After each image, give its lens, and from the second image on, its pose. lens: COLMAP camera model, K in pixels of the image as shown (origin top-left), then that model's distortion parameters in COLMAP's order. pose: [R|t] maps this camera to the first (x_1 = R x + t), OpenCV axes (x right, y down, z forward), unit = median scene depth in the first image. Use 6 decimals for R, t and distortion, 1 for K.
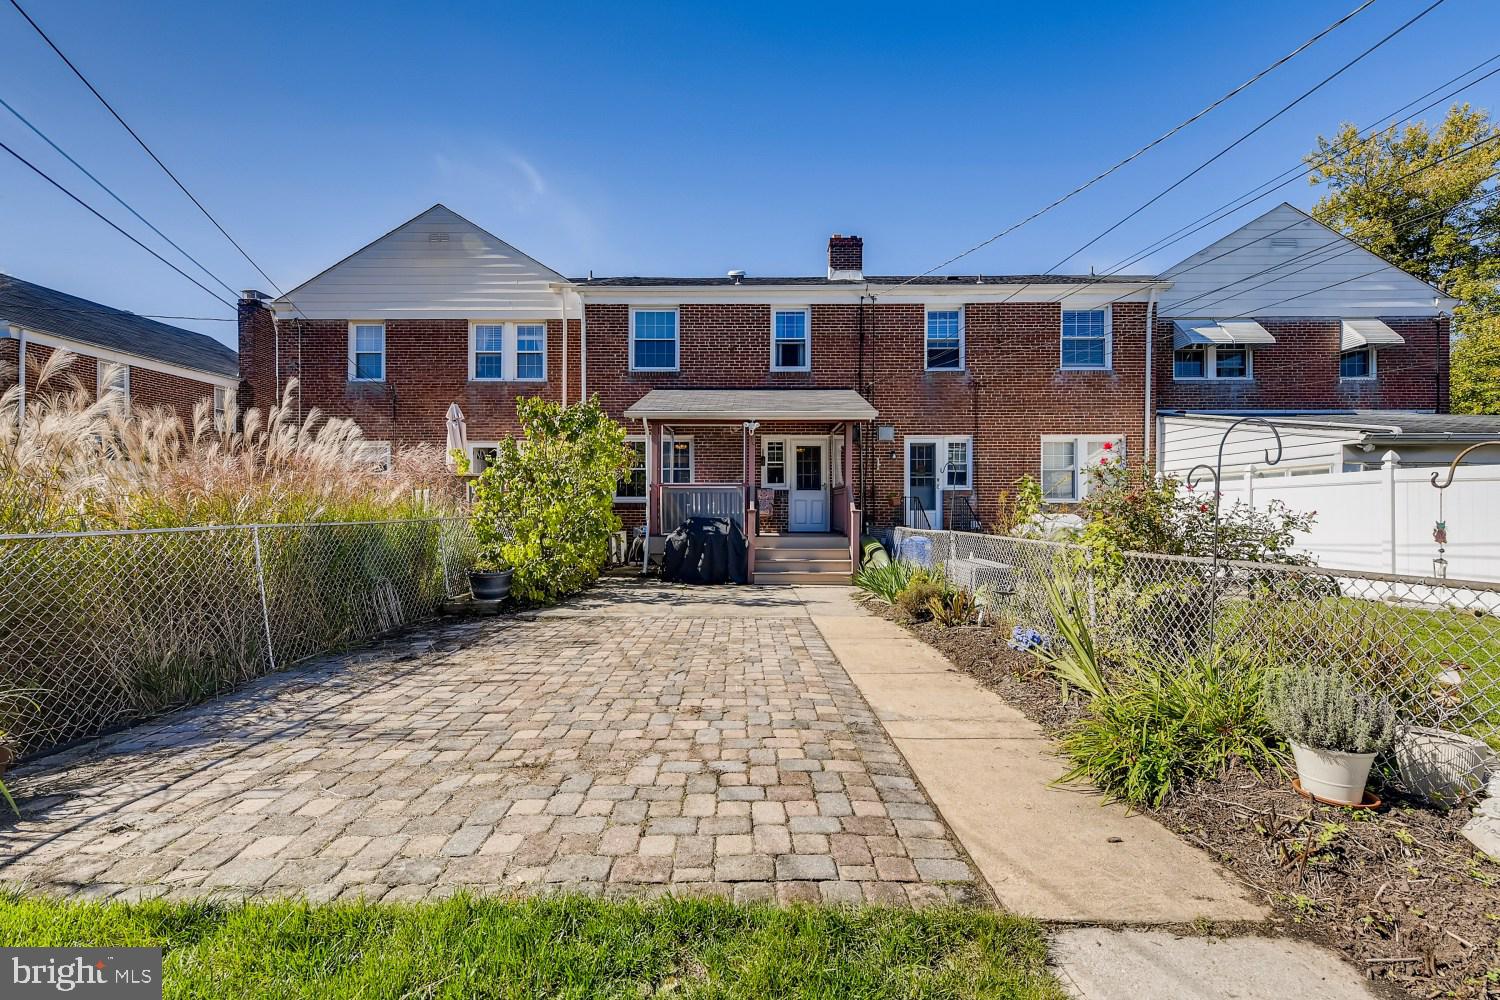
lens RADIAL K [[634.9, 0, 749.2], [0, 634.9, 506.0], [0, 0, 1]] dist [0.011450, -0.002289]
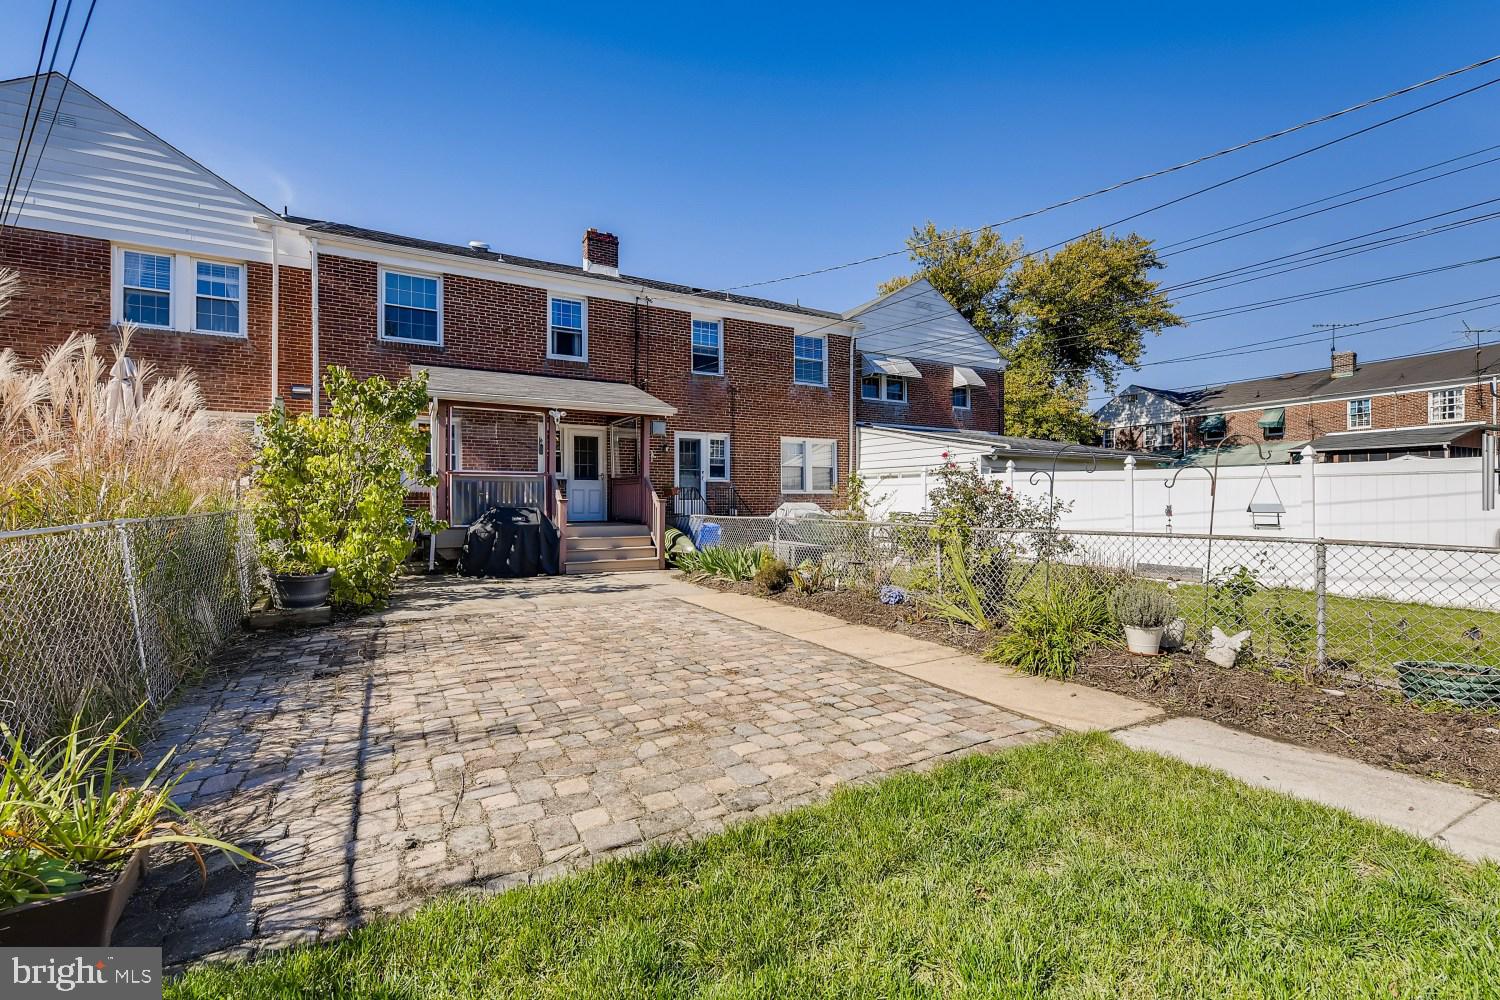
lens RADIAL K [[634.9, 0, 749.9], [0, 634.9, 493.2], [0, 0, 1]] dist [0.011450, -0.002289]
pose [[0.869792, 0.004298, 0.493399, -0.179386], [-0.002315, 0.999987, -0.004631, 0.000235], [-0.493413, 0.002886, 0.869791, -0.007457]]
